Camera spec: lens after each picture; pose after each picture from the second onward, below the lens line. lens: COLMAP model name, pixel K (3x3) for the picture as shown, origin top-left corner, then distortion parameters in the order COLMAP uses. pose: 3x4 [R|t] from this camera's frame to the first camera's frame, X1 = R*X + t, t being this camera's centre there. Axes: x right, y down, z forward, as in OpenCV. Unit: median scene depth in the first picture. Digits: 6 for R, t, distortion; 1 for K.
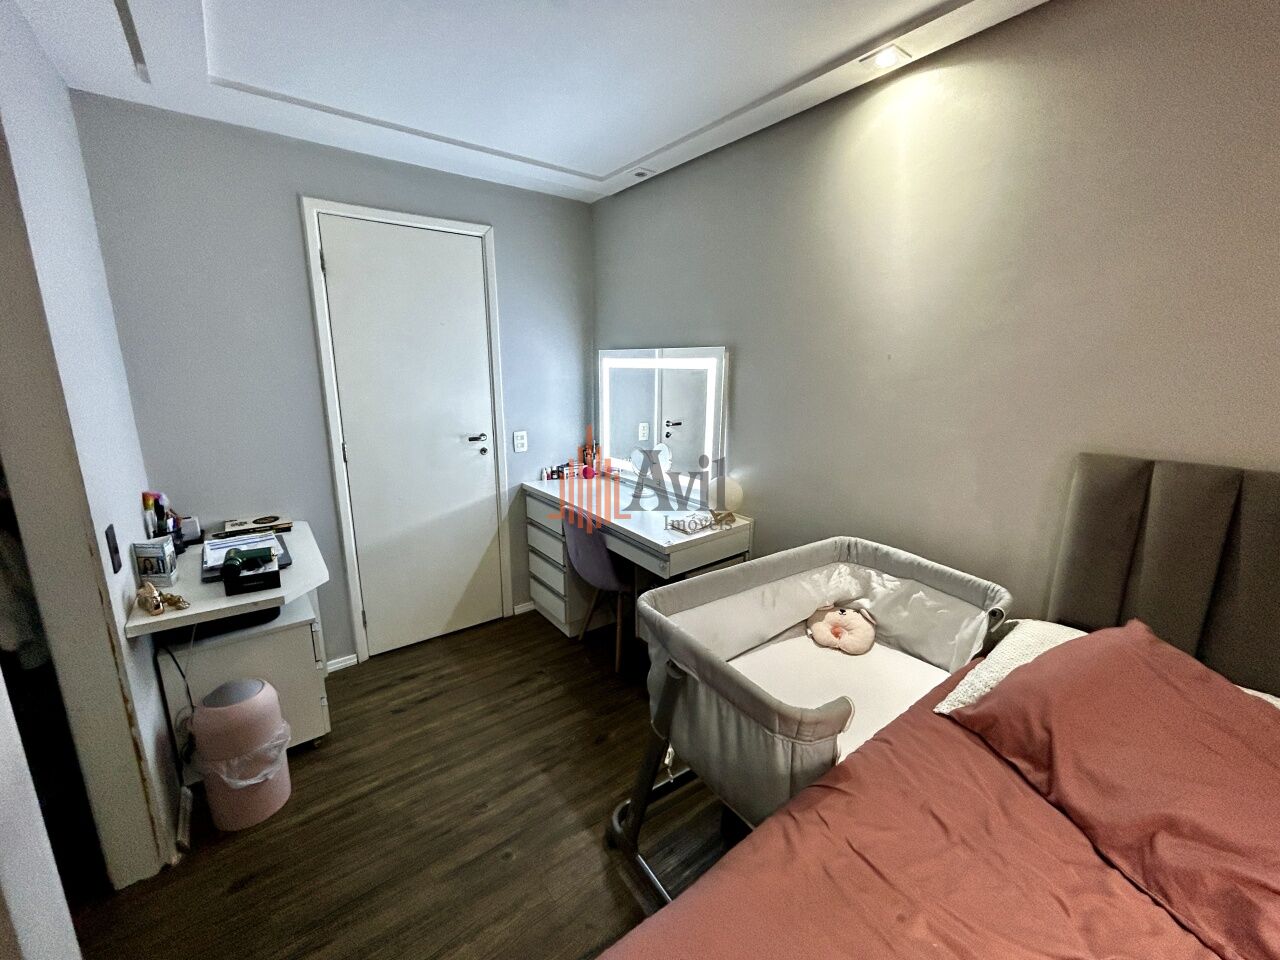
lens RADIAL K [[516.9, 0, 641.0], [0, 516.9, 476.8], [0, 0, 1]] dist [-0.001139, 0.000298]
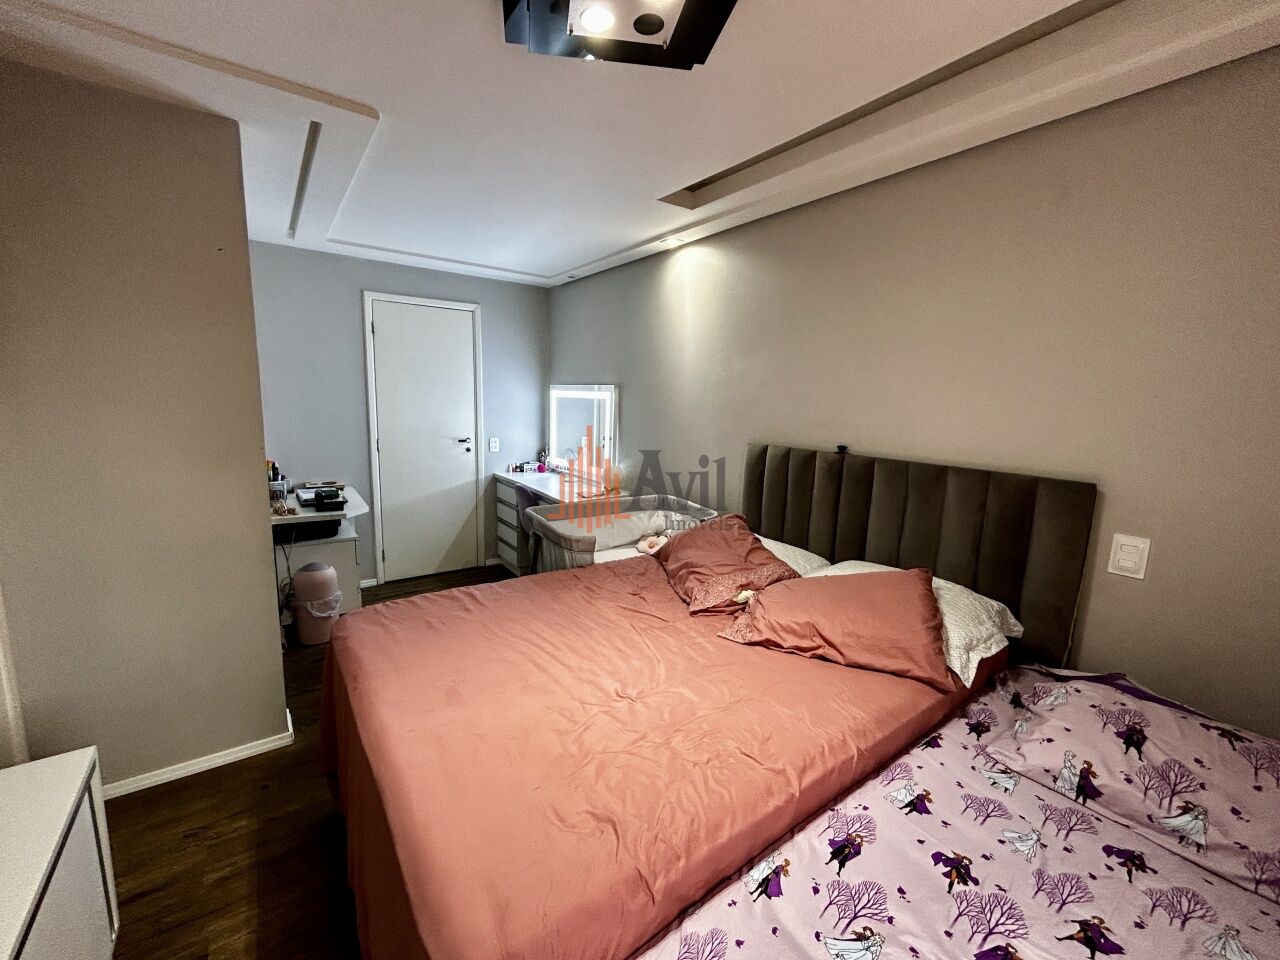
lens RADIAL K [[516.9, 0, 638.8], [0, 516.9, 478.8], [0, 0, 1]] dist [-0.001139, 0.000298]
pose [[0.999334, 0.029379, -0.021647, 0.241408], [-0.030569, 0.997914, -0.056855, 0.112983], [0.019931, 0.057478, 0.998148, -0.516638]]
